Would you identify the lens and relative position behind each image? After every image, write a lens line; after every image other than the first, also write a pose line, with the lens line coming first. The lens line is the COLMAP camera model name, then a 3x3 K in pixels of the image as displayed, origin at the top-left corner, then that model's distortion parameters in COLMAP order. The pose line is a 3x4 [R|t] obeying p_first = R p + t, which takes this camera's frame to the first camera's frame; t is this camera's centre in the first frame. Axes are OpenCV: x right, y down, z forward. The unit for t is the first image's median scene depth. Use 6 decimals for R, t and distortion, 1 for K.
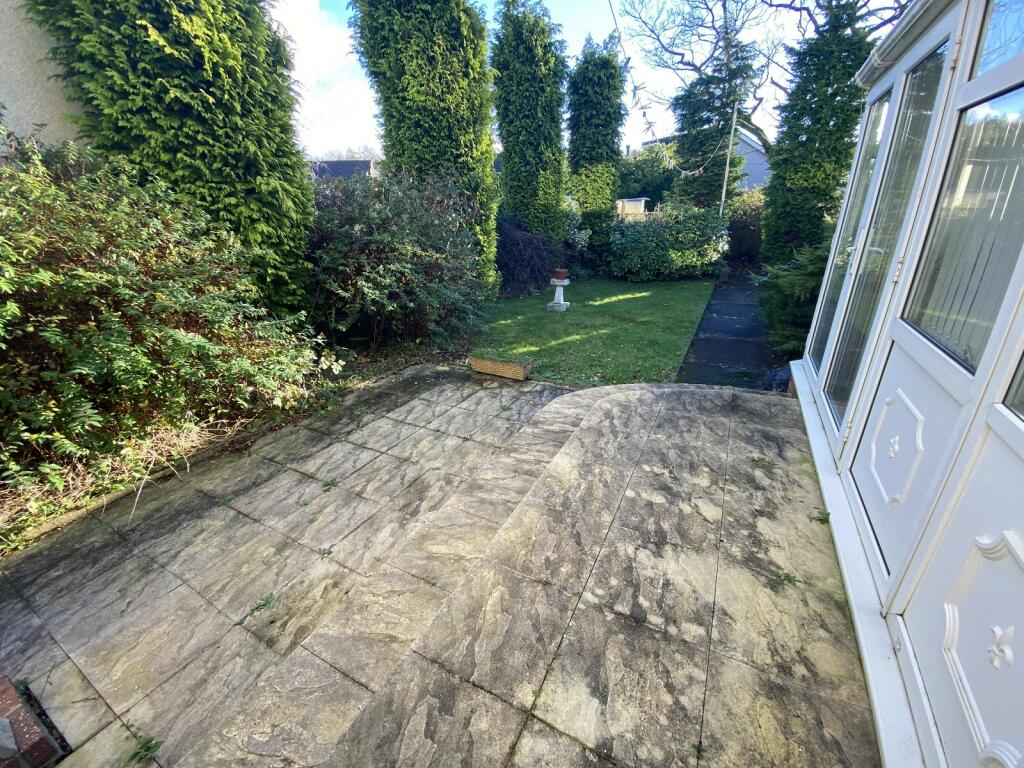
lens RADIAL K [[434.4, 0, 513.2], [0, 434.4, 380.4], [0, 0, 1]] dist [0.049115, -0.037275]
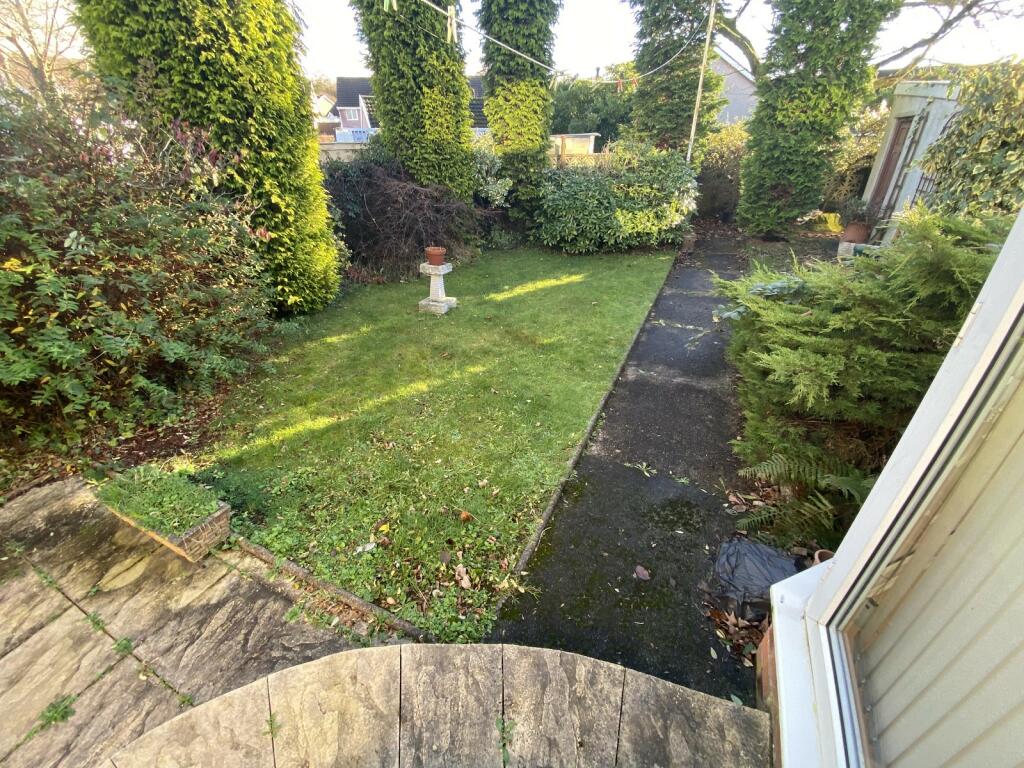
lens RADIAL K [[434.4, 0, 513.2], [0, 434.4, 380.4], [0, 0, 1]] dist [0.049115, -0.037275]
pose [[0.998821, -0.012310, 0.046965, 0.147148], [0.006407, 0.992283, 0.123830, -0.107660], [-0.048127, -0.123383, 0.991191, 0.248605]]
